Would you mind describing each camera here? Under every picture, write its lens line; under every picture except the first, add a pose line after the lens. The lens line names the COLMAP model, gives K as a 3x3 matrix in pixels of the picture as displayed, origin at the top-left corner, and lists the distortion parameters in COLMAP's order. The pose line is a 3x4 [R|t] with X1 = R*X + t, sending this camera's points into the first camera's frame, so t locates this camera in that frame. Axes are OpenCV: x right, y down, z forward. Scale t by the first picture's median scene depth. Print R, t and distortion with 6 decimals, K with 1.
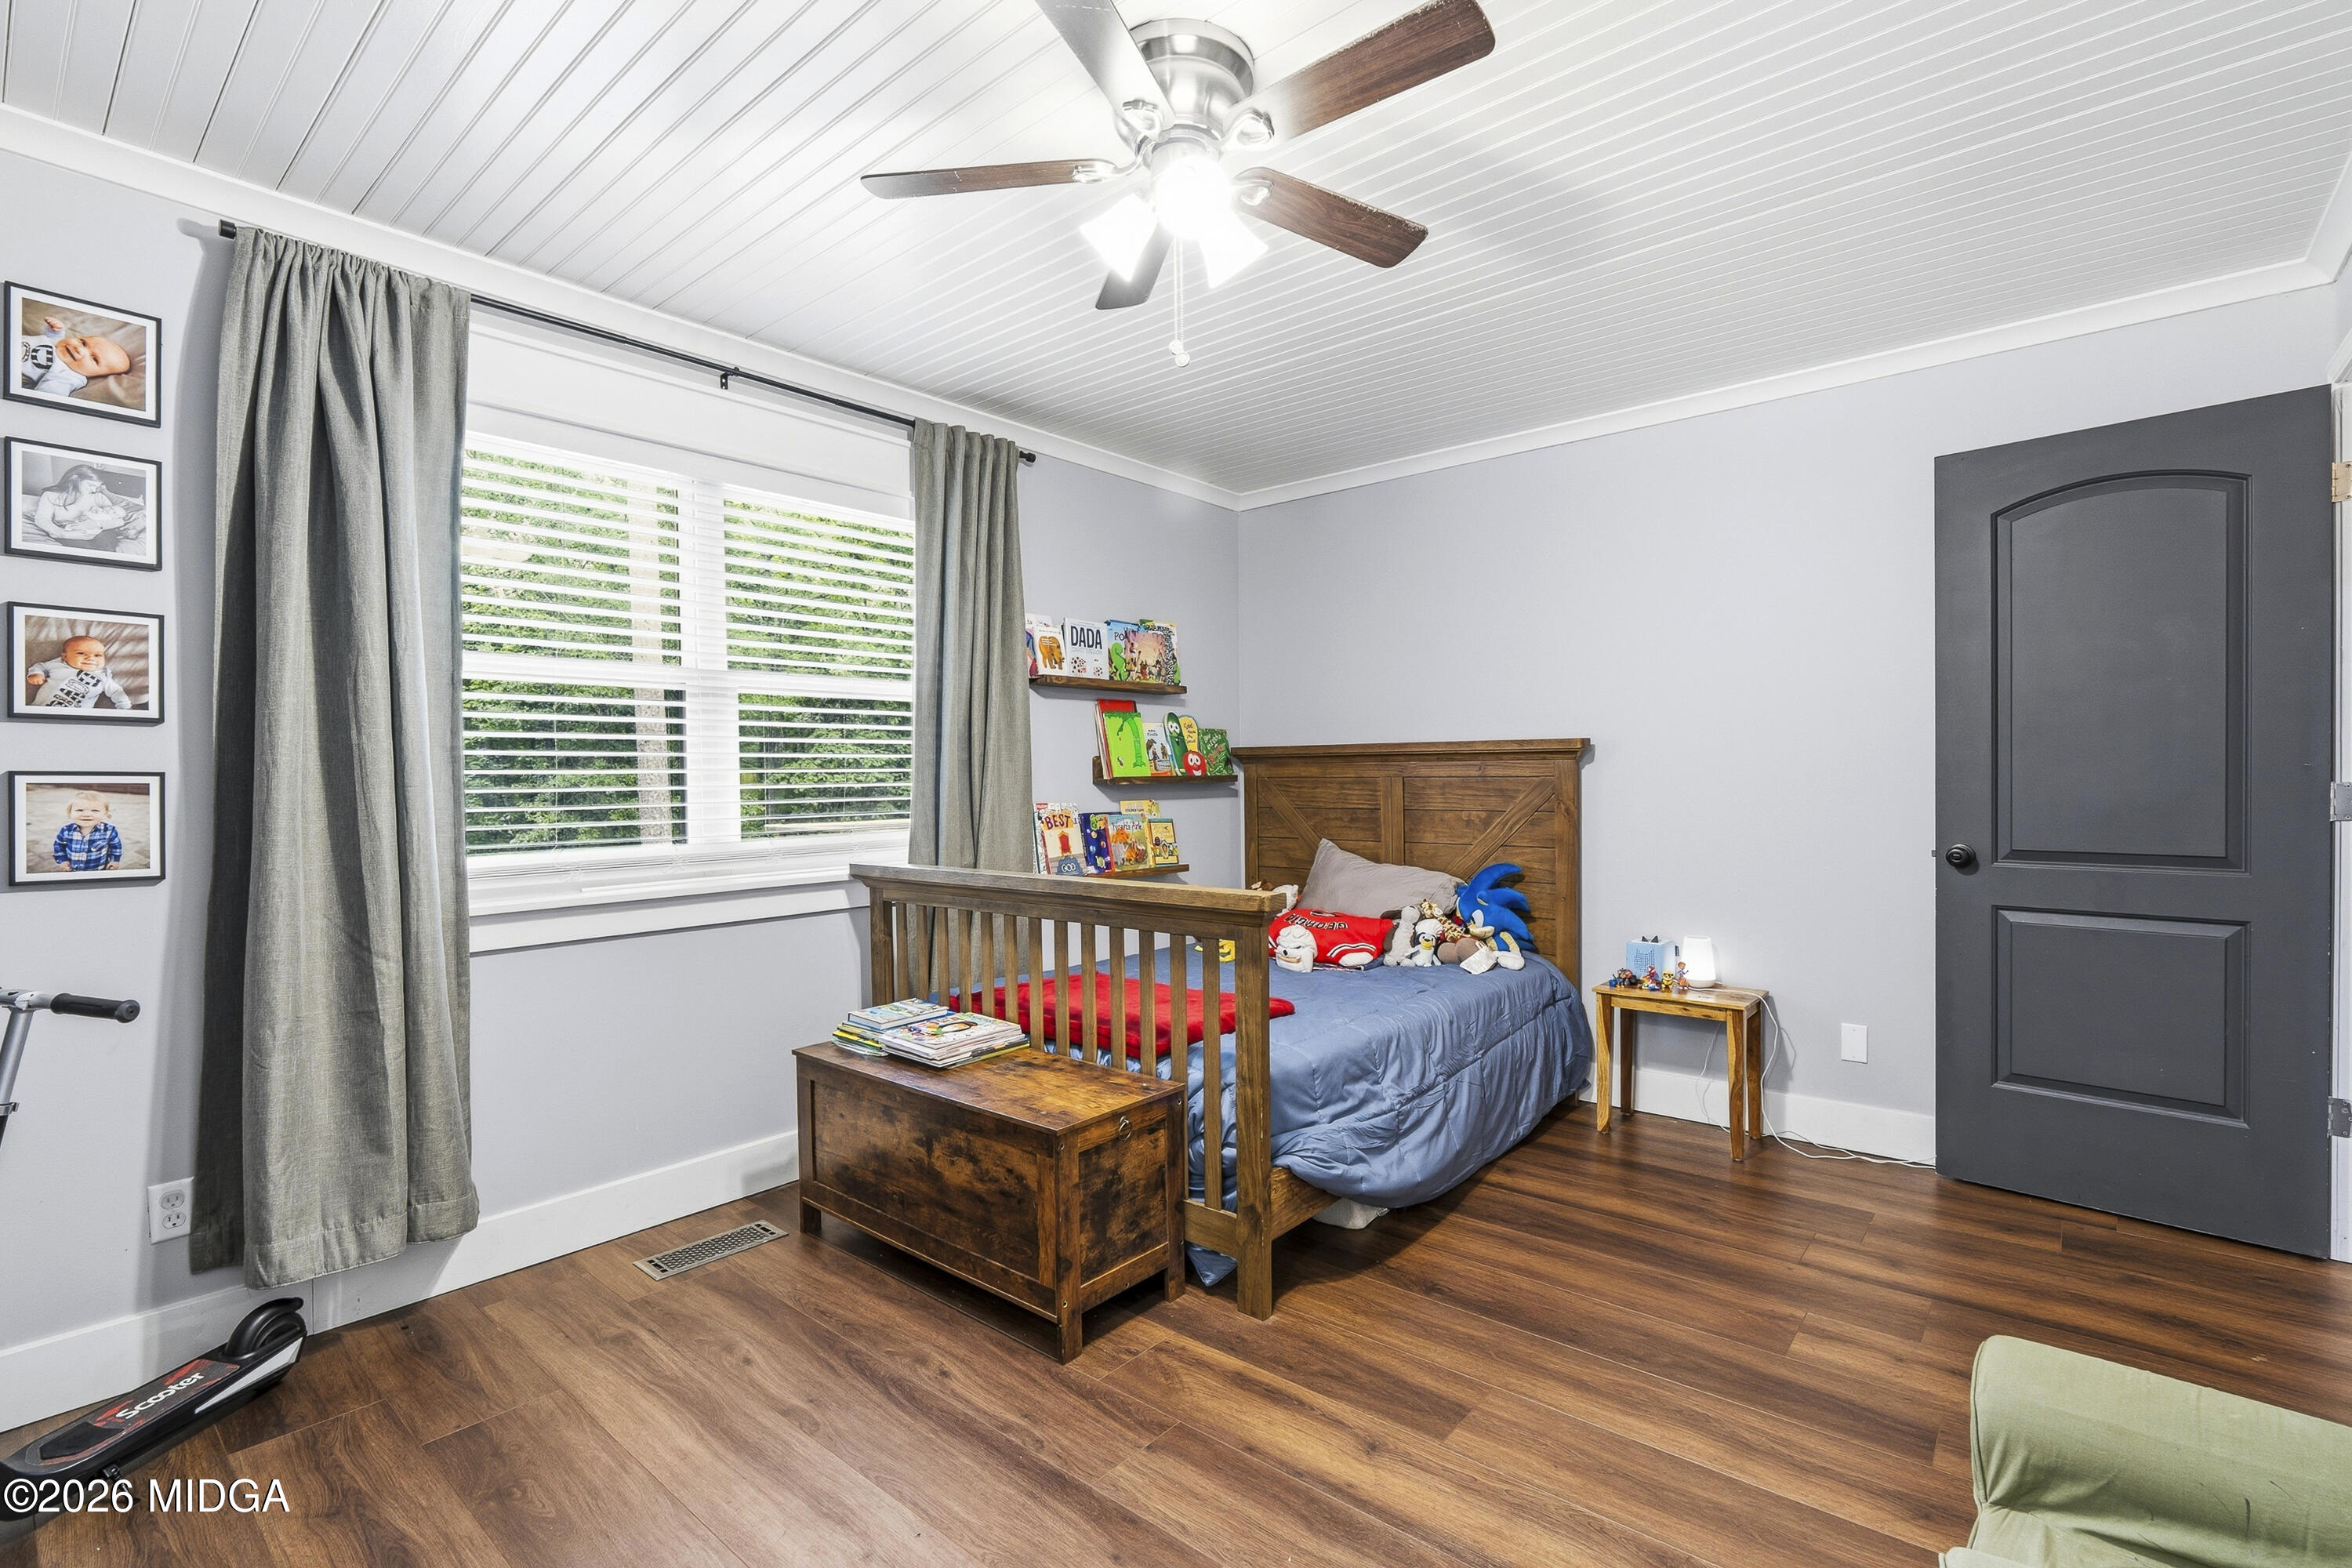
lens RADIAL K [[1079.4, 0, 1179.9], [0, 1079.4, 779.3], [0, 0, 1]] dist [-0.013703, 0.002047]
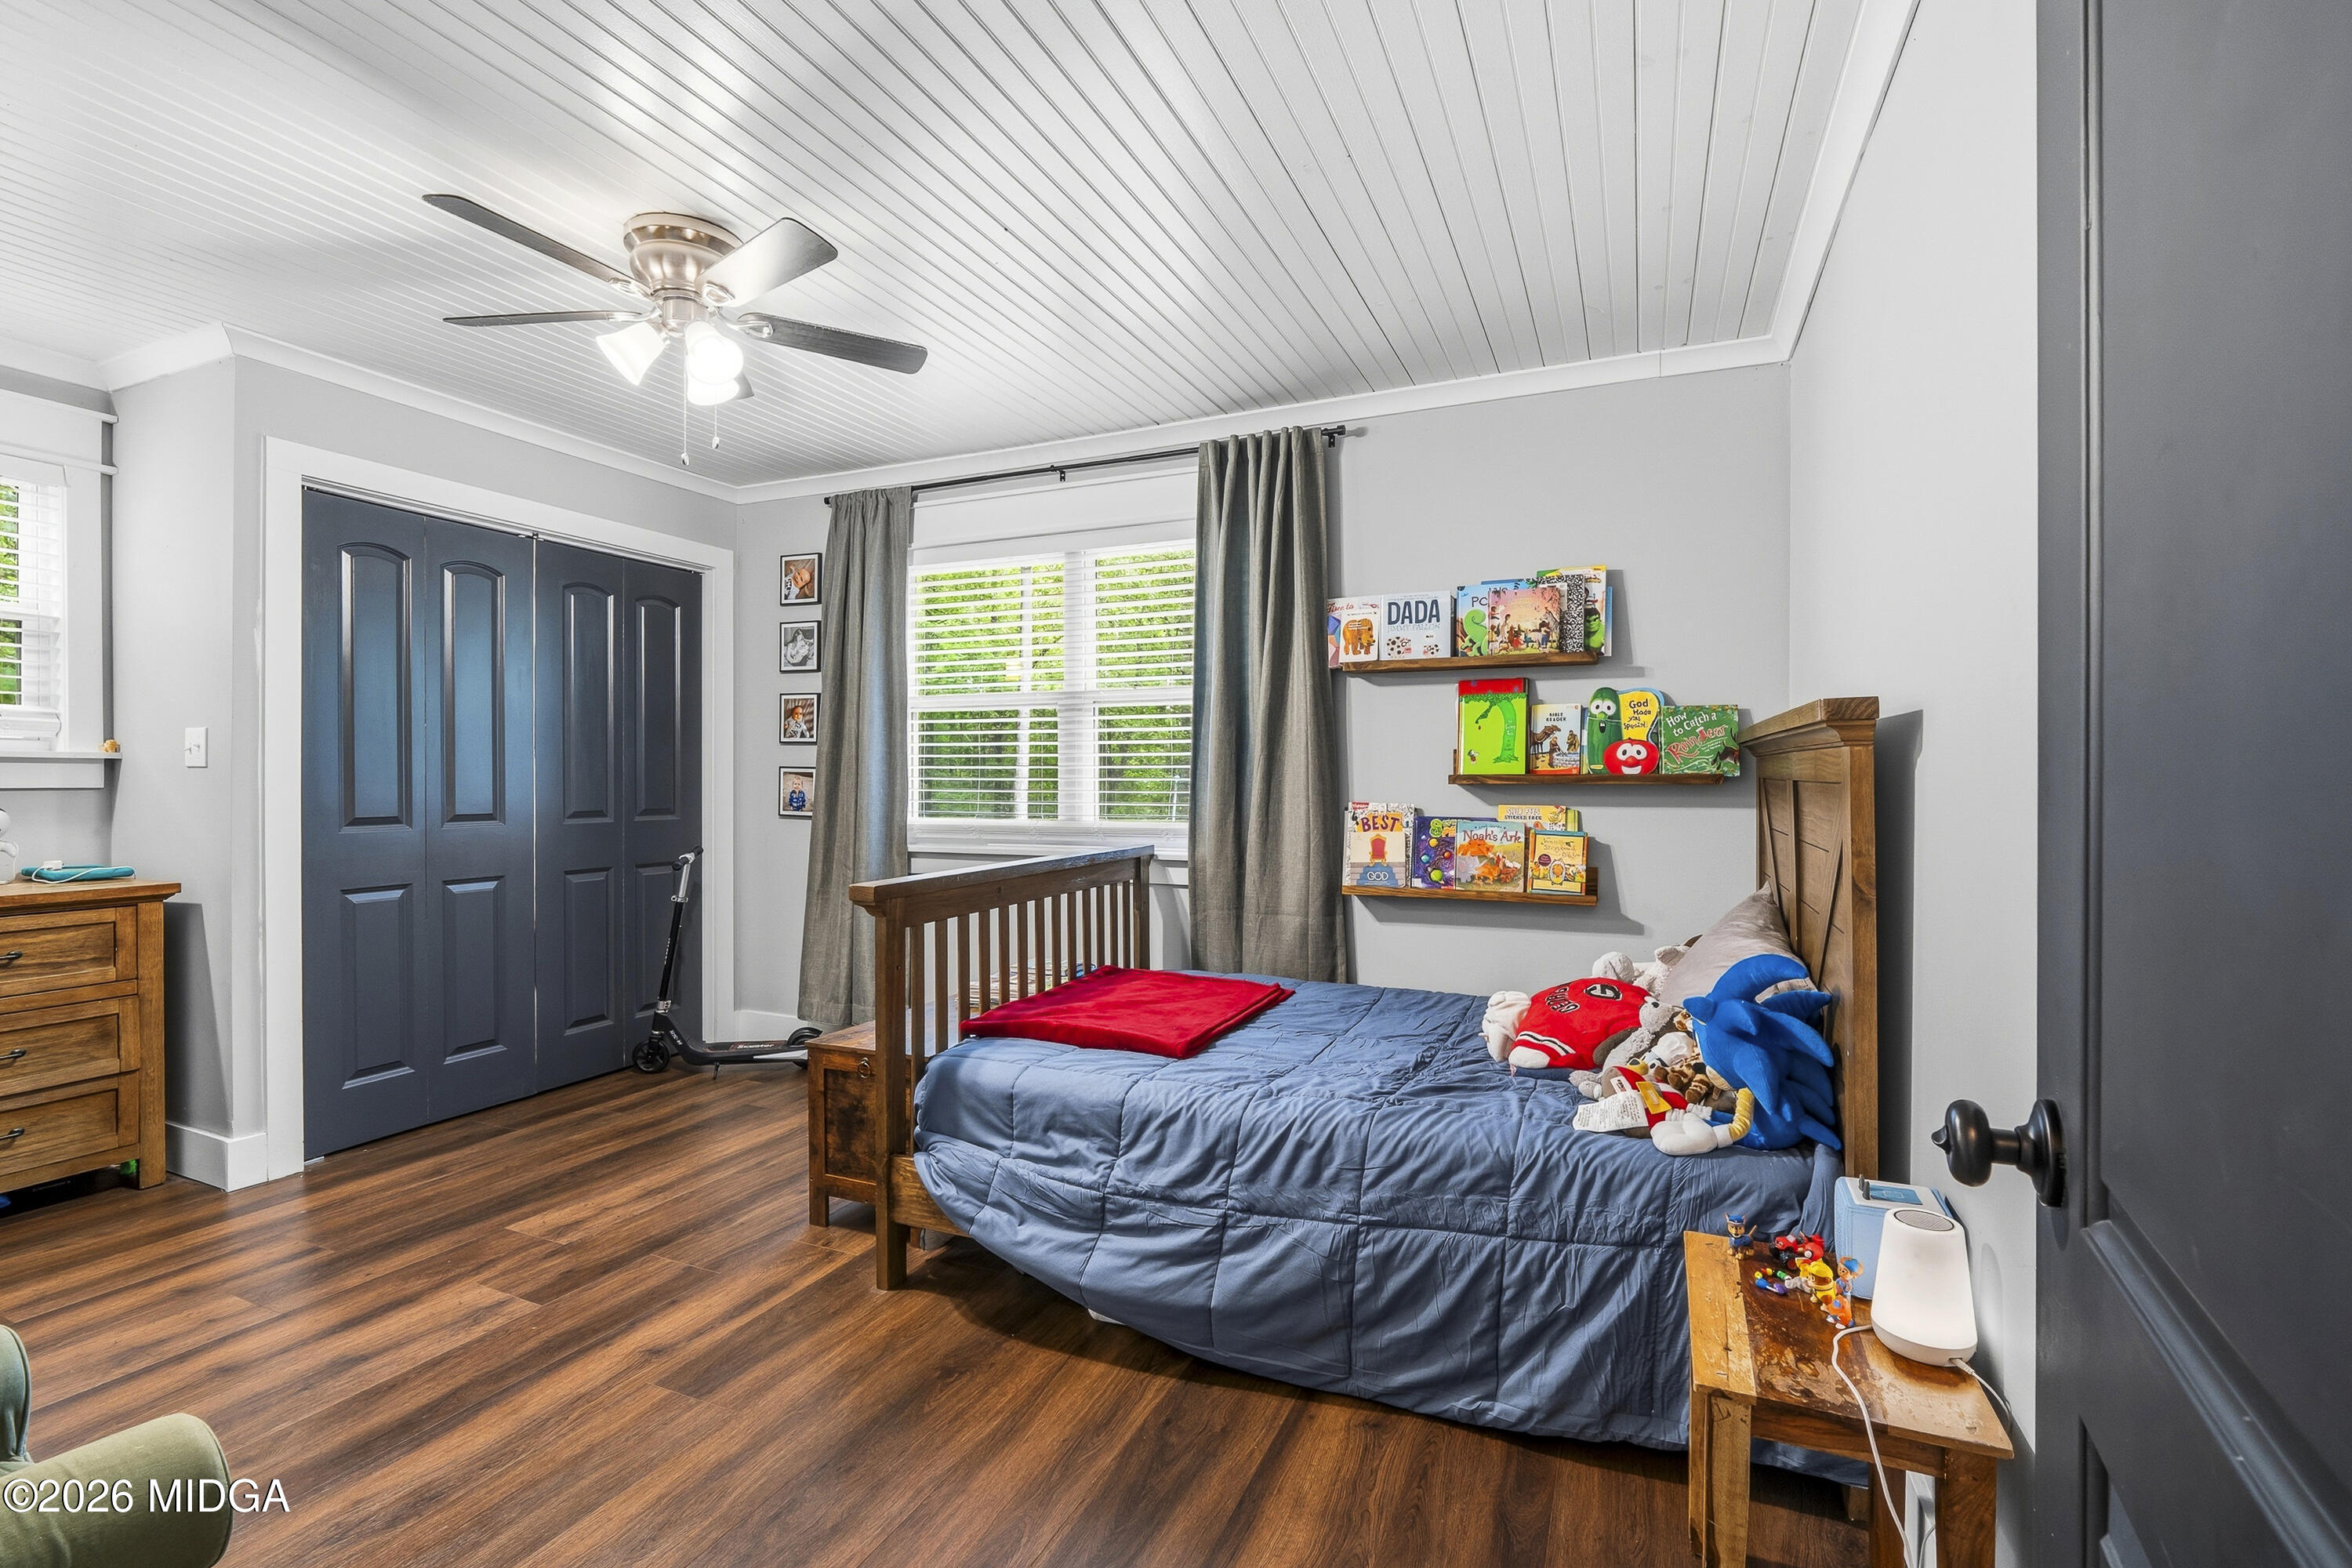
lens RADIAL K [[1079.4, 0, 1176.2], [0, 1079.4, 773.4], [0, 0, 1]] dist [-0.013703, 0.002047]
pose [[0.272467, 0.008201, -0.962130, 0.811717], [-0.007217, 0.999953, 0.006480, -0.008246], [0.962138, 0.005178, 0.272513, 0.687799]]
